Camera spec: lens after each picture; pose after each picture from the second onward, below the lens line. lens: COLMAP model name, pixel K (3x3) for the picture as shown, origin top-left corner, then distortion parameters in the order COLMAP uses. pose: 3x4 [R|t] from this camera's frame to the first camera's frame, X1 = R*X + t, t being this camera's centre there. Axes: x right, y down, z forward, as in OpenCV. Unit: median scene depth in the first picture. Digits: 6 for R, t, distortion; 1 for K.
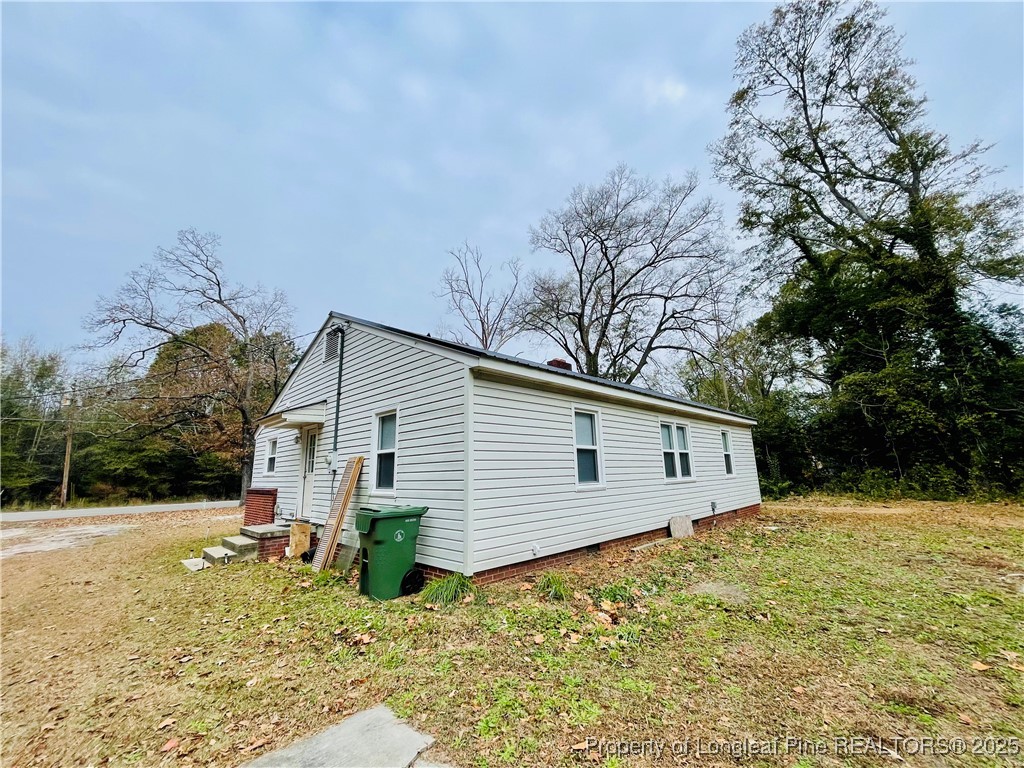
lens RADIAL K [[408.1, 0, 502.9], [0, 408.1, 383.7], [0, 0, 1]] dist [-0.002090, 0.000561]
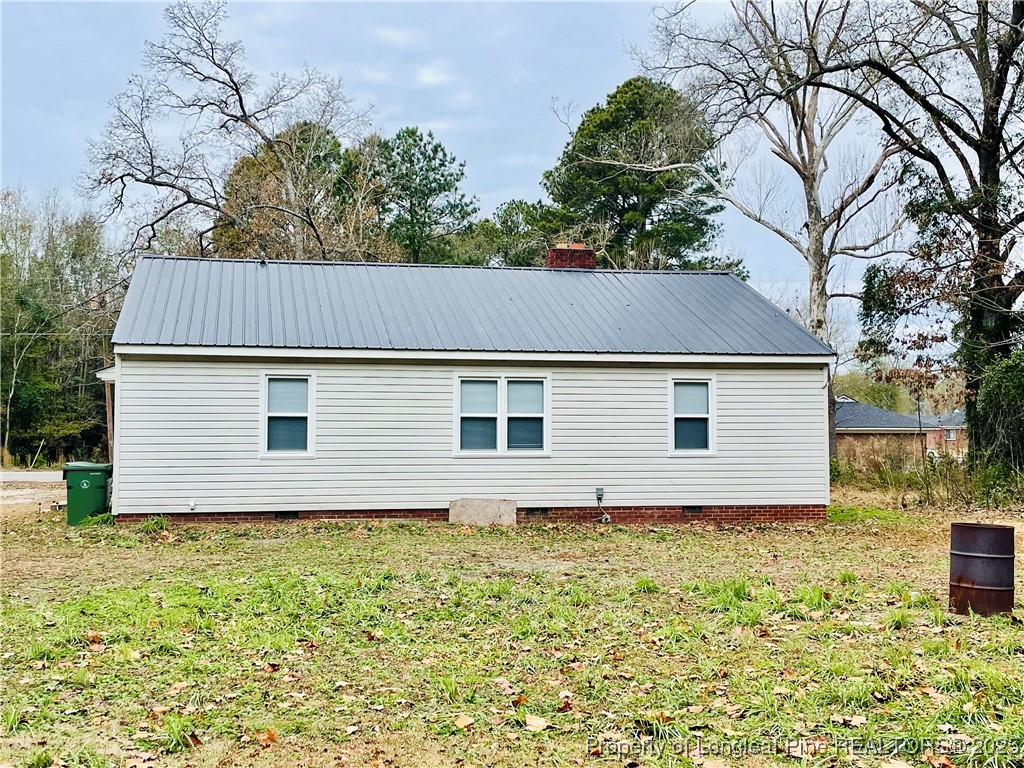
lens RADIAL K [[1226.1, 0, 511.4], [0, 1226.1, 383.4], [0, 0, 1]] dist [0.037758, 0.000000]
pose [[0.836145, 0.006695, -0.548468, 1.567827], [0.097223, 0.982284, 0.160208, -0.227968], [0.539824, -0.187280, 0.820680, -0.740982]]
